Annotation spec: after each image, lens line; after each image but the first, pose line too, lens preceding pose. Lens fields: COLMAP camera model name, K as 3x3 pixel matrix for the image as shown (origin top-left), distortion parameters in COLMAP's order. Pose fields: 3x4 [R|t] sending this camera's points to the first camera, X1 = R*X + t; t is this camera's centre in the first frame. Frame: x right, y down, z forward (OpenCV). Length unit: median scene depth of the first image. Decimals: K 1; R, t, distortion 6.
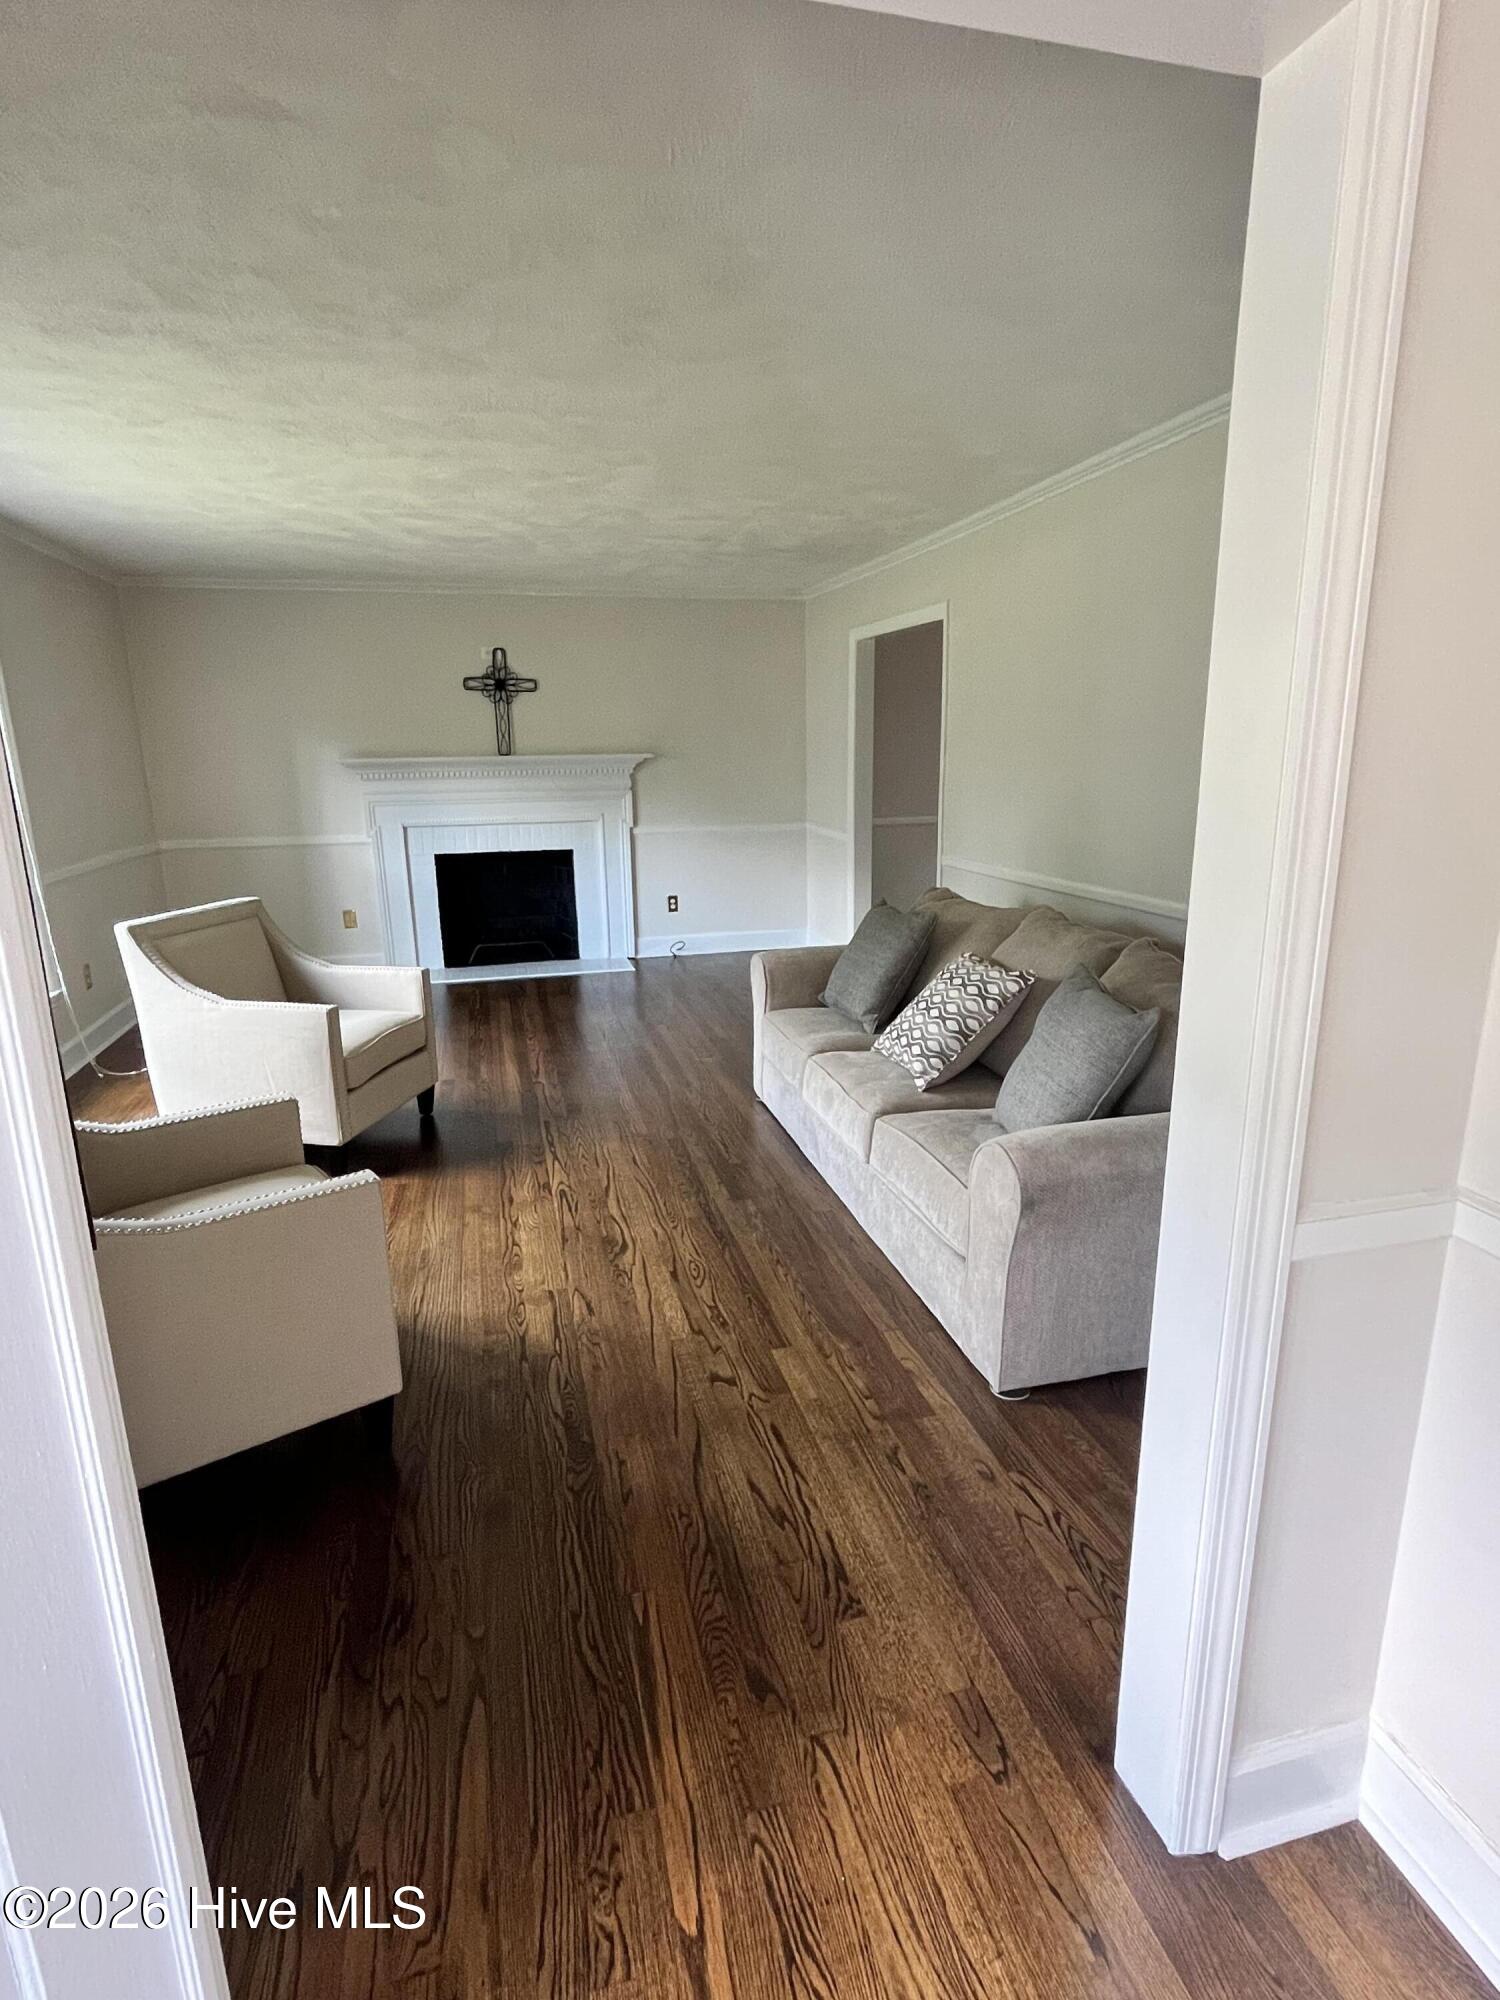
lens RADIAL K [[1024.3, 0, 750.4], [0, 1024.3, 1000.9], [0, 0, 1]] dist [-0.003874, -0.001186]
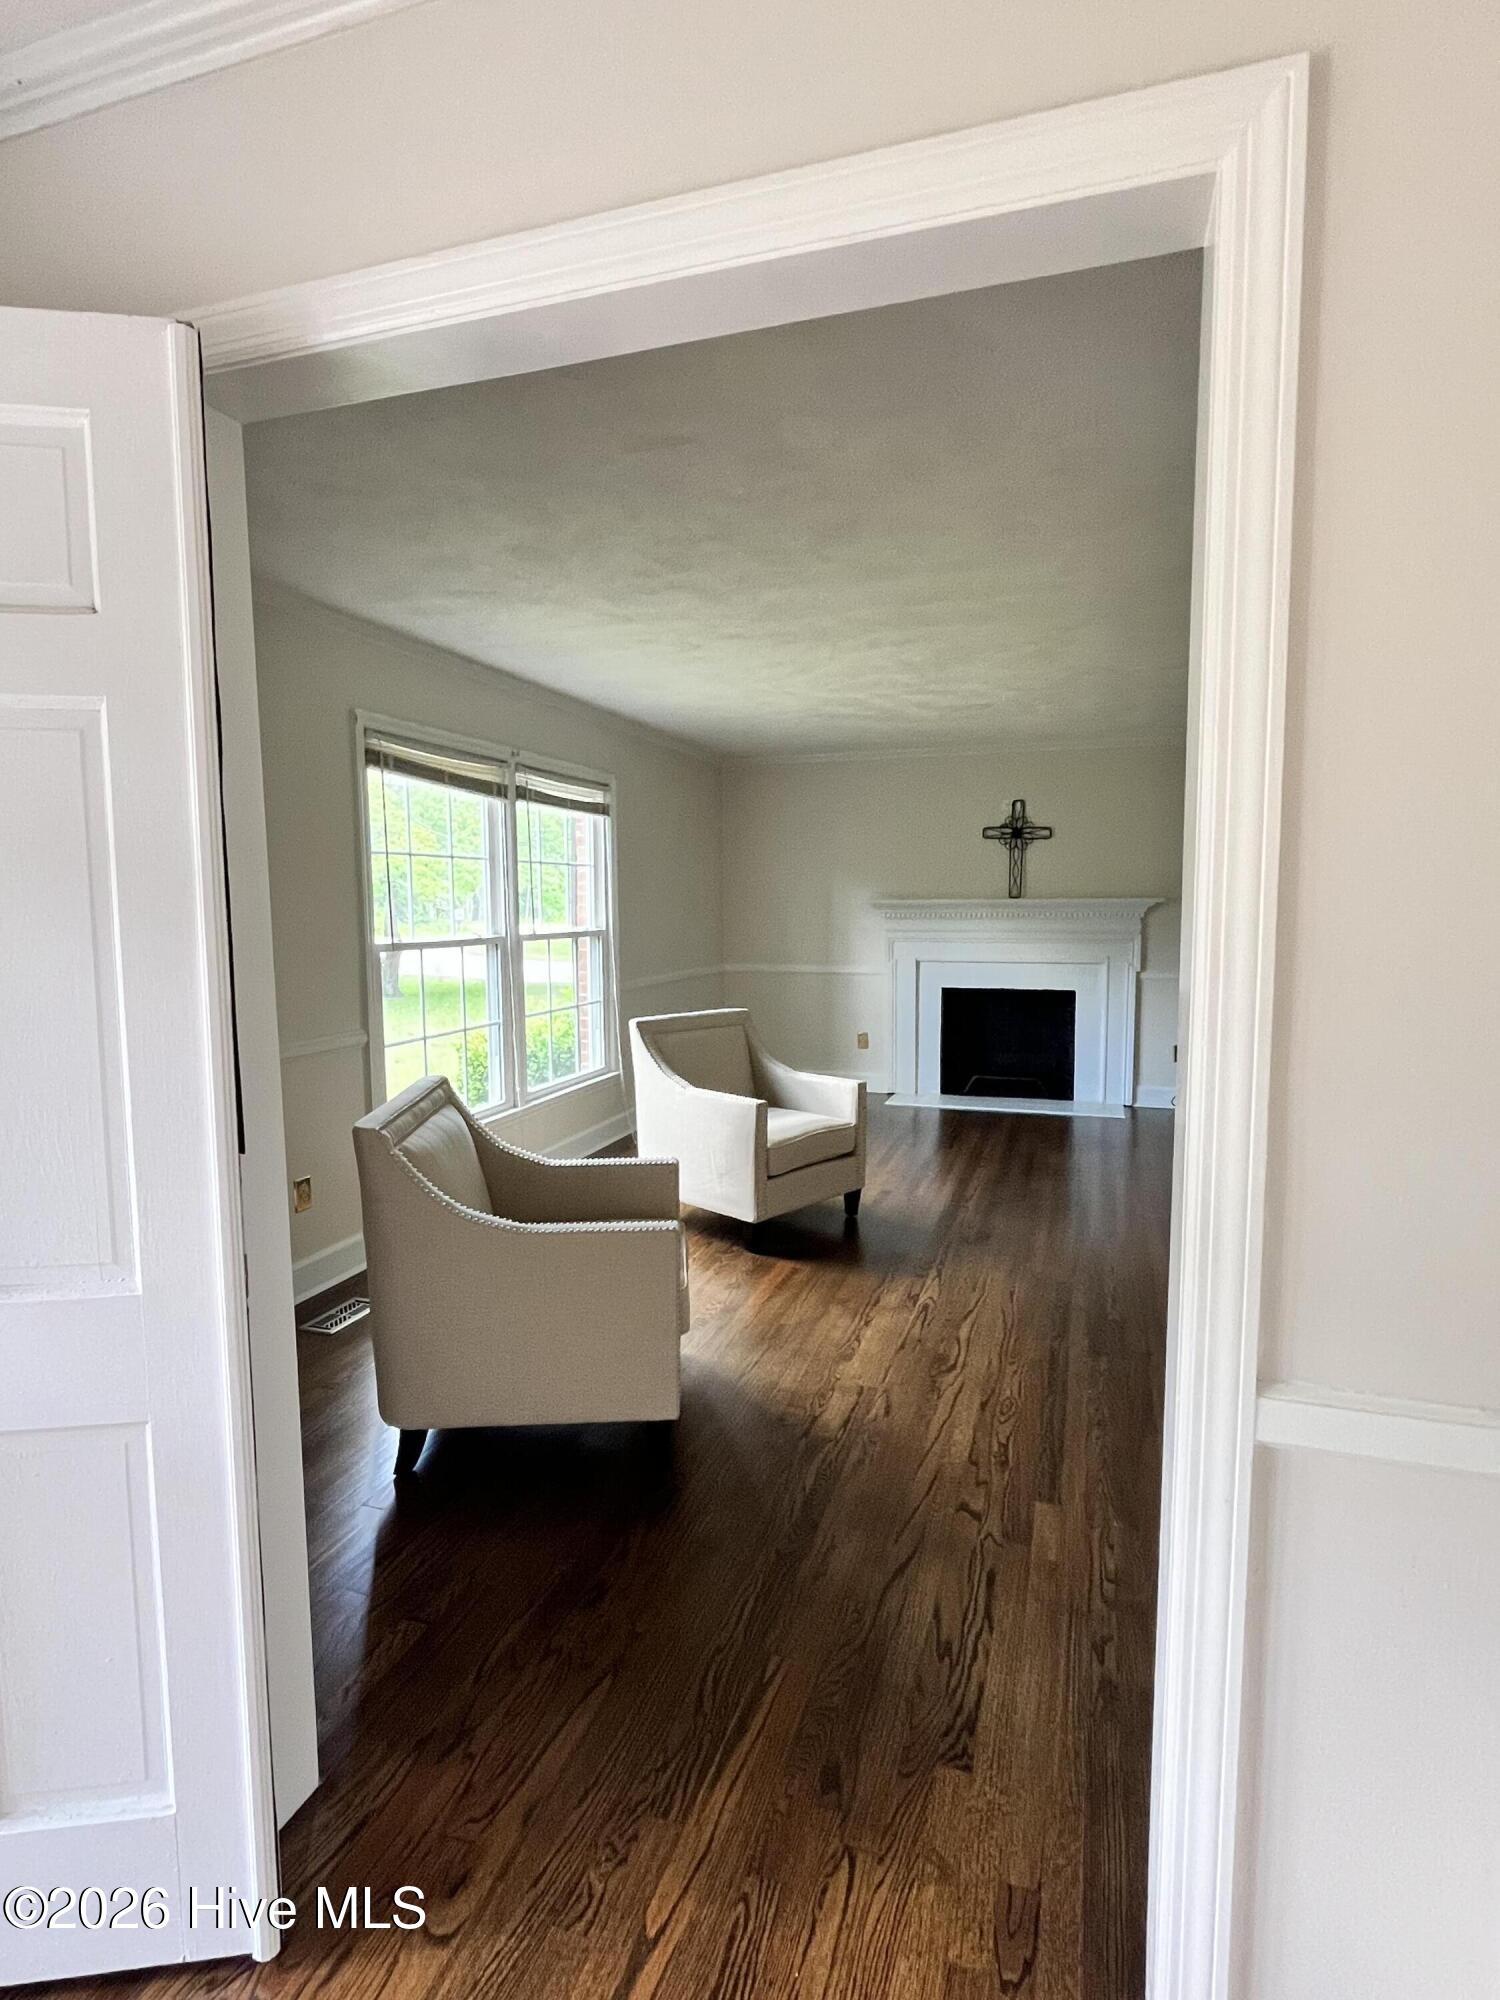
lens RADIAL K [[1024.3, 0, 755.2], [0, 1024.3, 999.5], [0, 0, 1]] dist [-0.003874, -0.001186]
pose [[0.840394, 0.060316, -0.538610, 0.275319], [-0.135924, 0.985483, -0.101724, 0.013650], [0.524655, 0.158698, 0.836392, -0.003711]]
